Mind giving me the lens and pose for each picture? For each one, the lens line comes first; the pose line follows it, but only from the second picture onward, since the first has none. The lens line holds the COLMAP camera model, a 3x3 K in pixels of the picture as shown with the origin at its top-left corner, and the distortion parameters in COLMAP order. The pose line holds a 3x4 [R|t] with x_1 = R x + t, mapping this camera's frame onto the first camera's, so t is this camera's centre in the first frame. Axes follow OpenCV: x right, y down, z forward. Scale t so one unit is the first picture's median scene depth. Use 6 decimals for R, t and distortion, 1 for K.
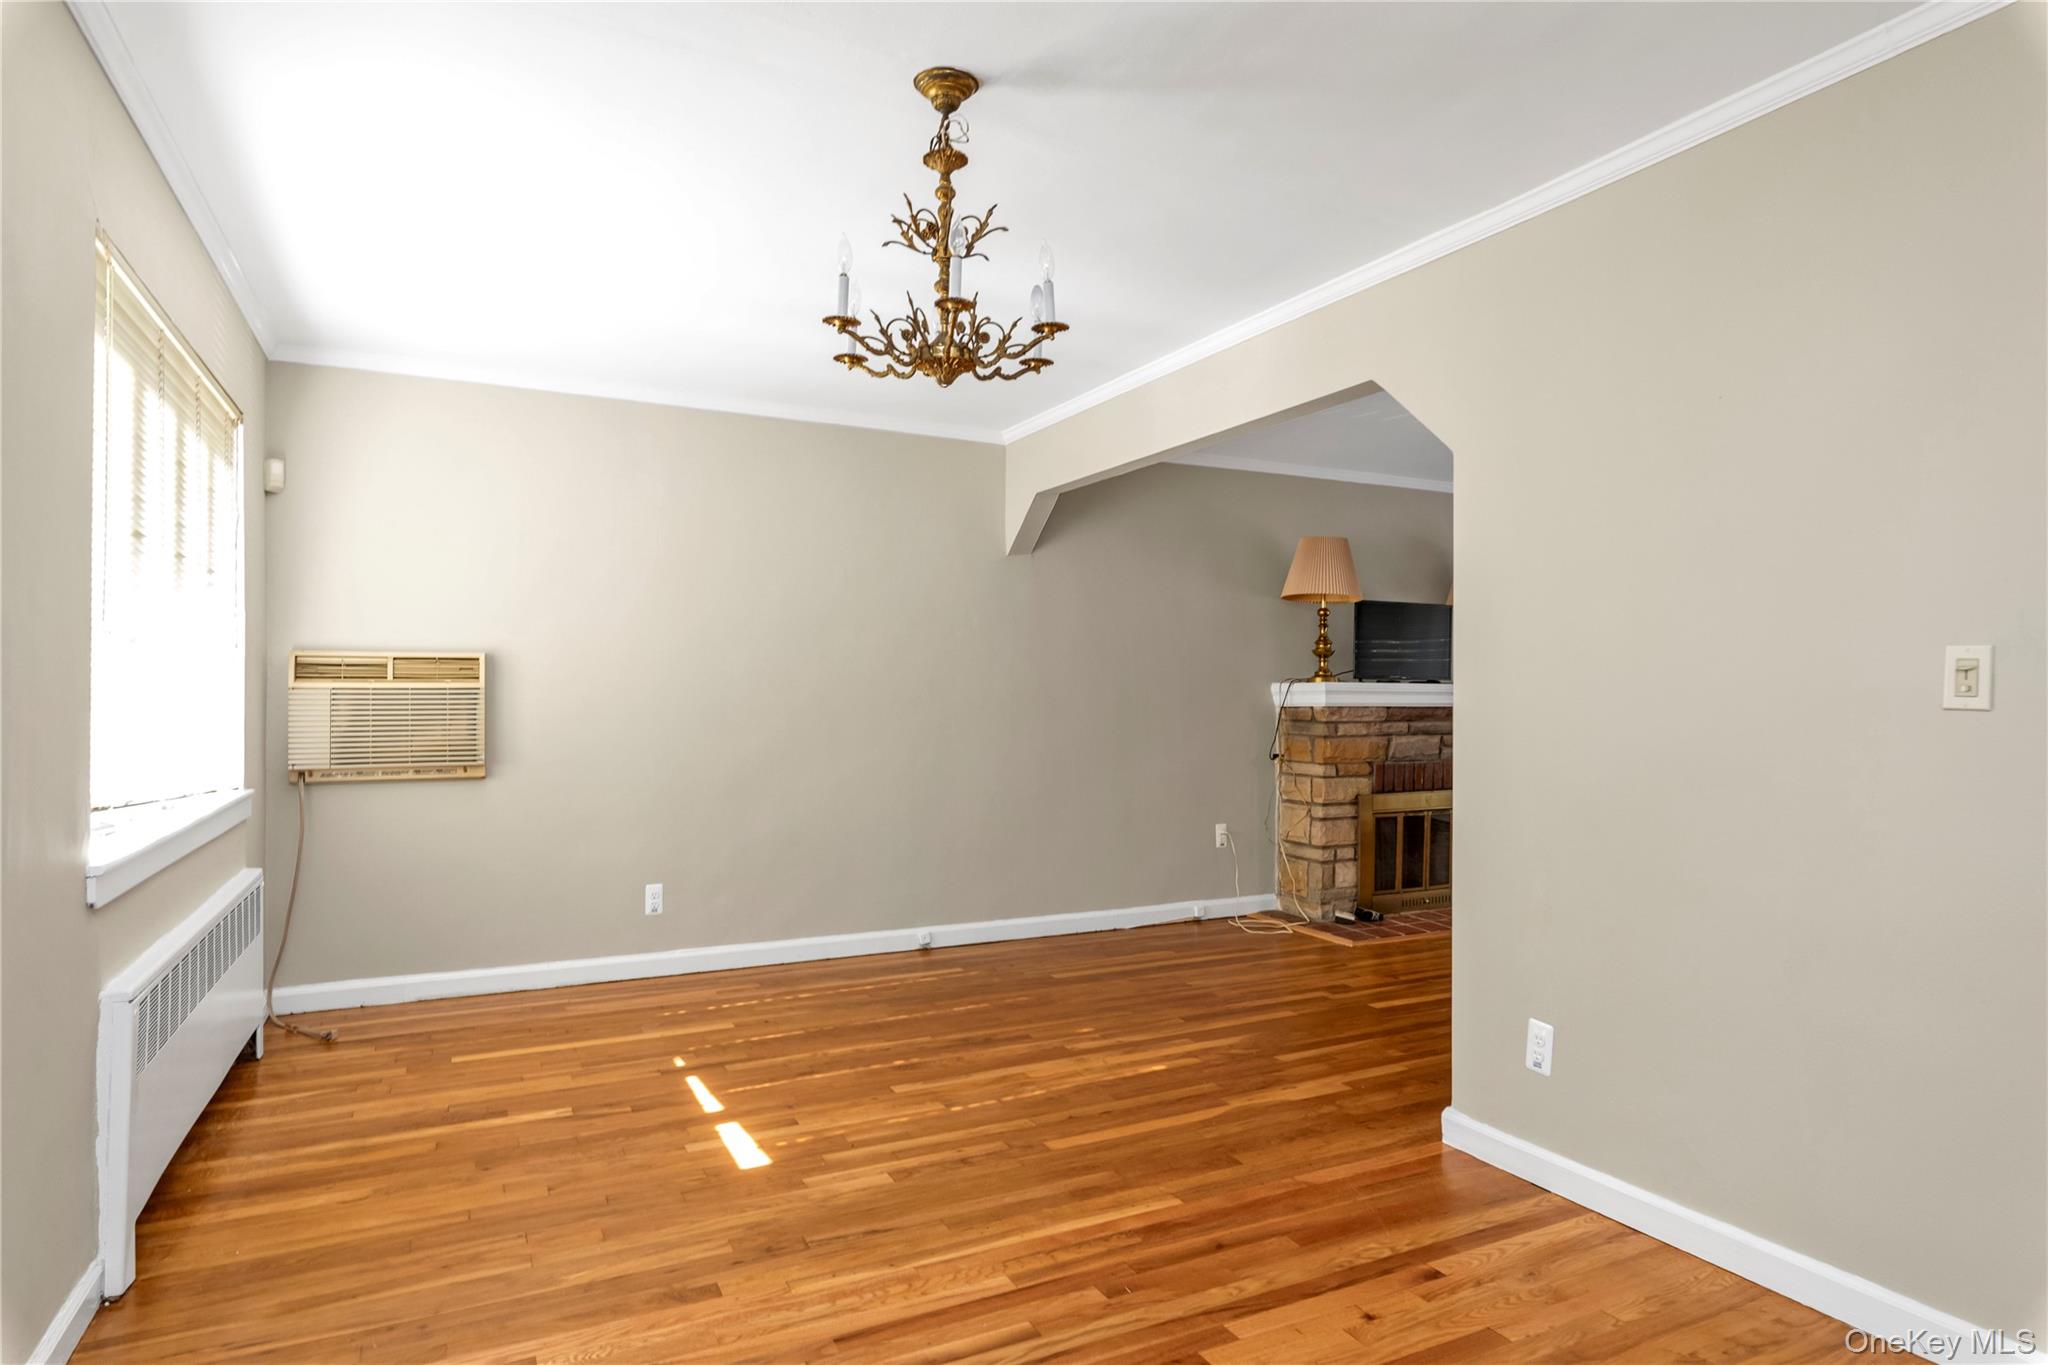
lens RADIAL K [[1130.0, 0, 1020.3], [0, 1130.0, 694.7], [0, 0, 1]] dist [0.007183, 0.001637]
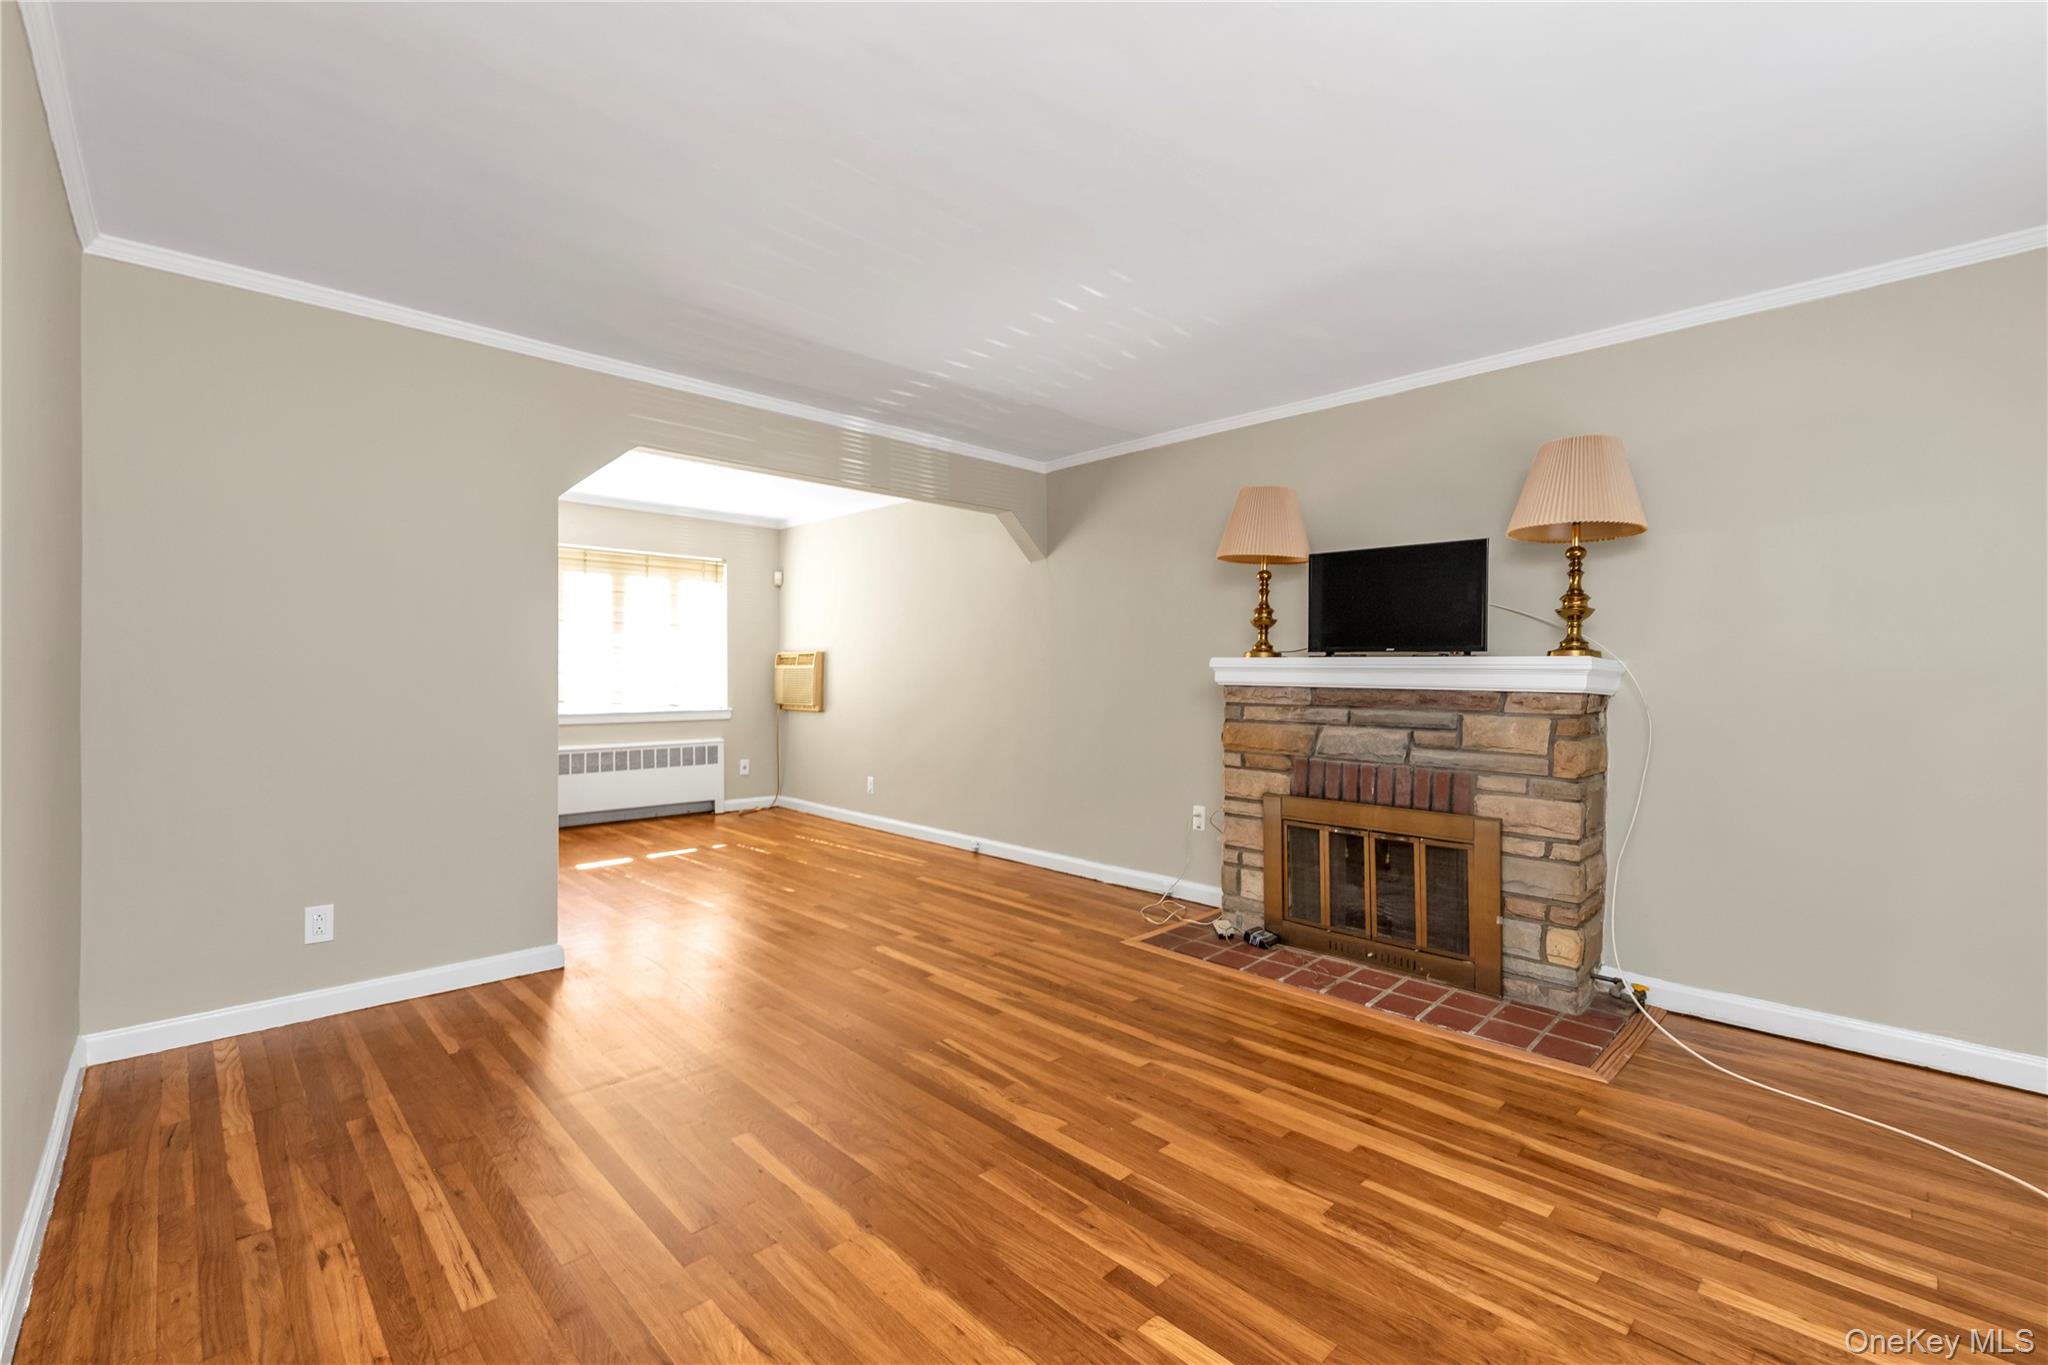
lens RADIAL K [[886.8, 0, 1007.1], [0, 886.8, 683.1], [0, 0, 1]] dist [-0.000434, 0.000335]
pose [[0.296615, 0.011270, -0.954931, 0.868799], [-0.004997, 0.999935, 0.010249, 0.002466], [0.954984, 0.001732, 0.296652, 0.630209]]
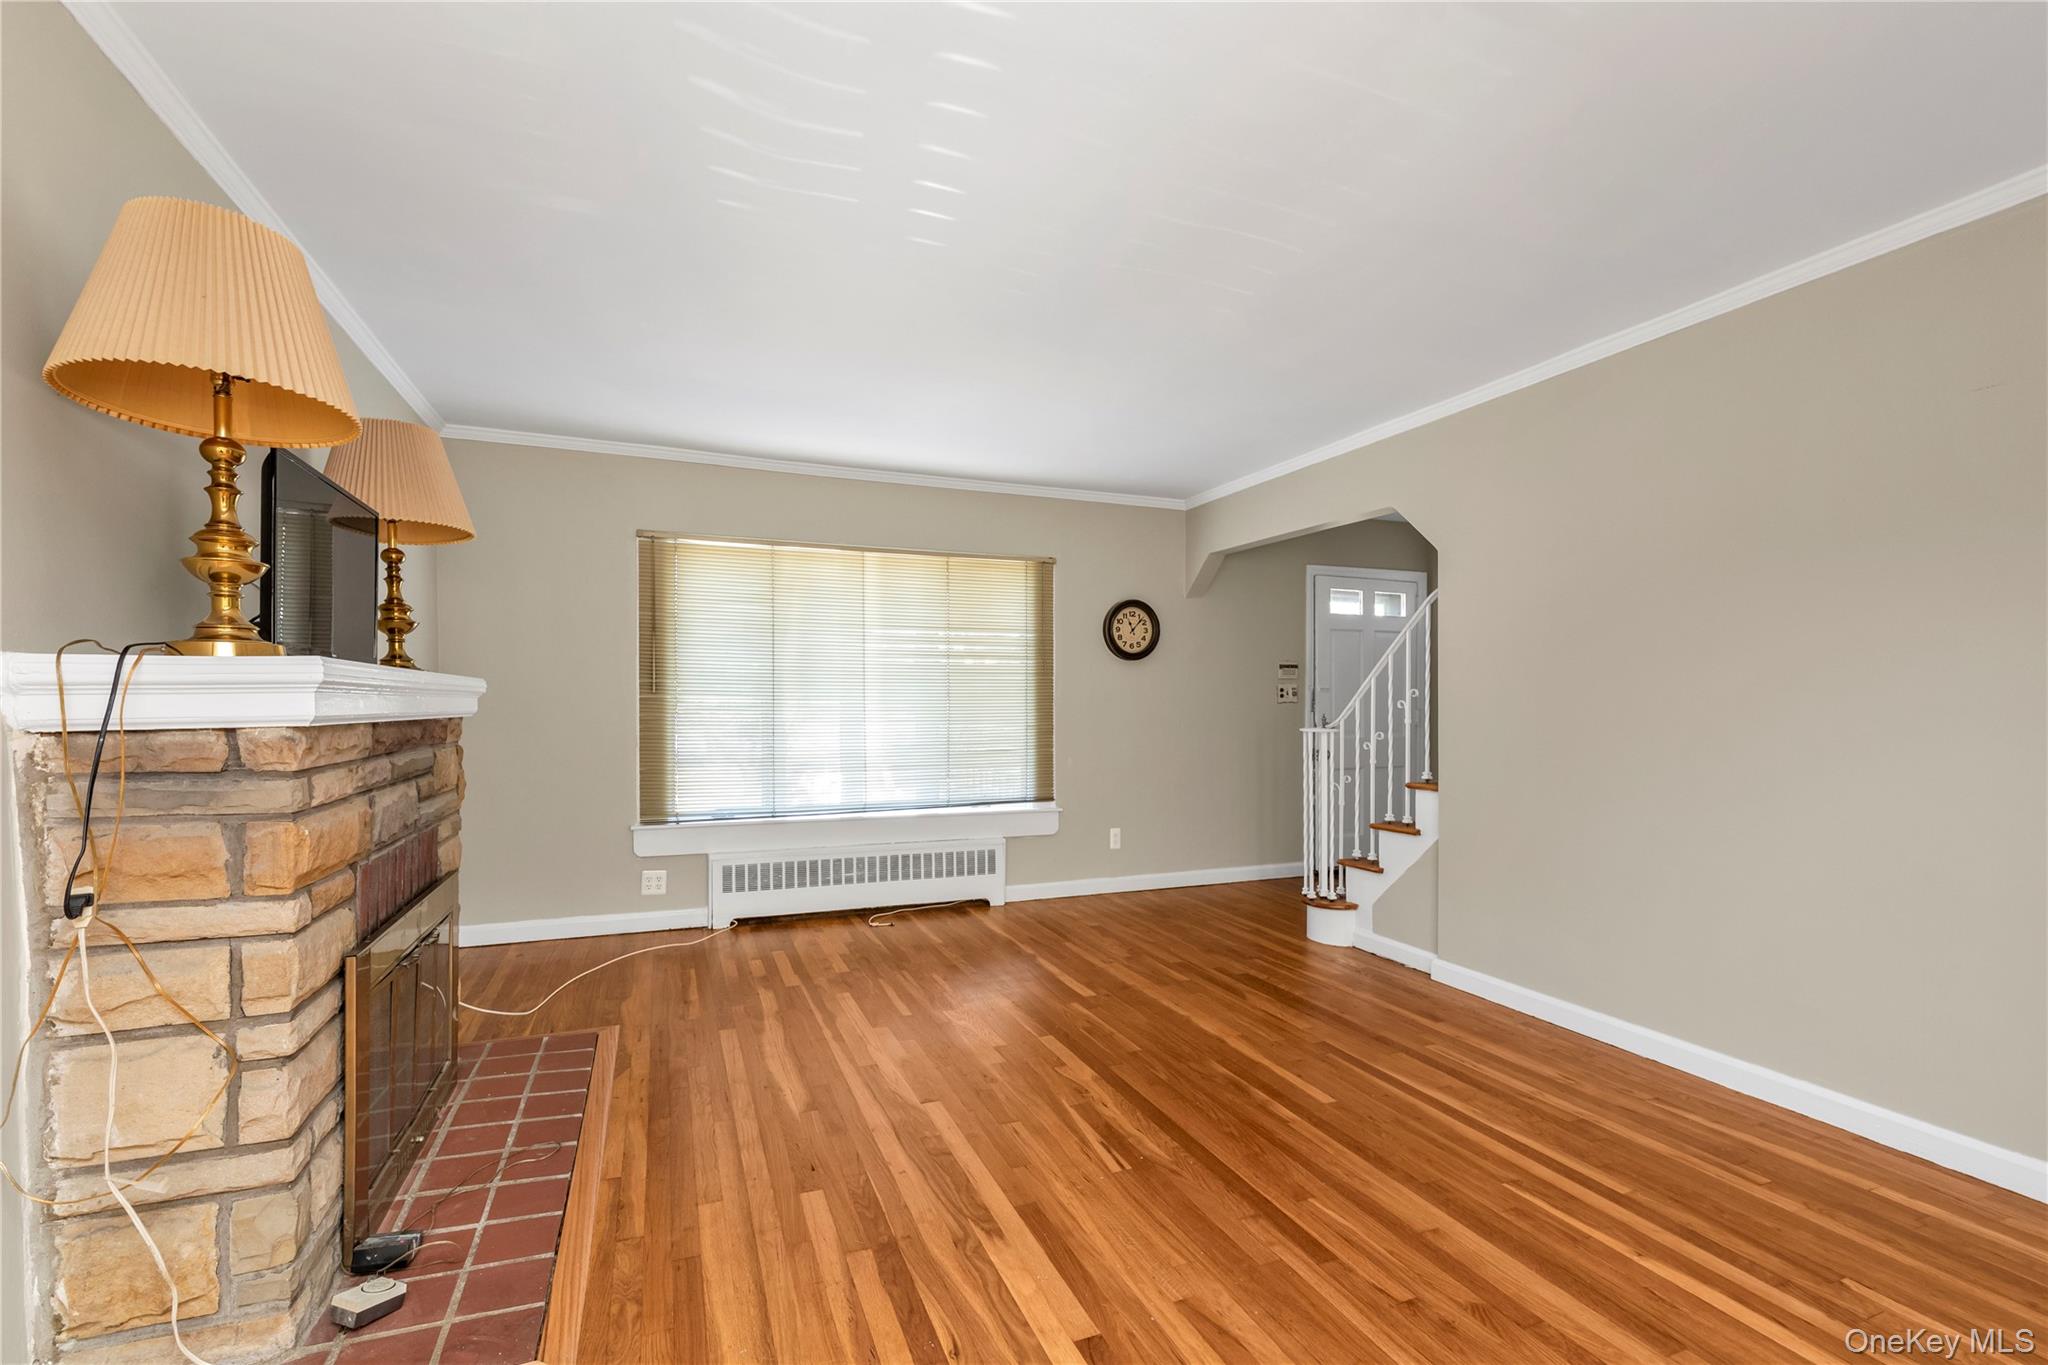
lens RADIAL K [[886.8, 0, 1009.4], [0, 886.8, 697.3], [0, 0, 1]] dist [-0.000434, 0.000335]
pose [[0.085848, 0.005118, 0.996295, 0.017829], [-0.004183, 0.999980, -0.004777, 0.001766], [-0.996299, -0.003757, 0.085868, 0.756598]]
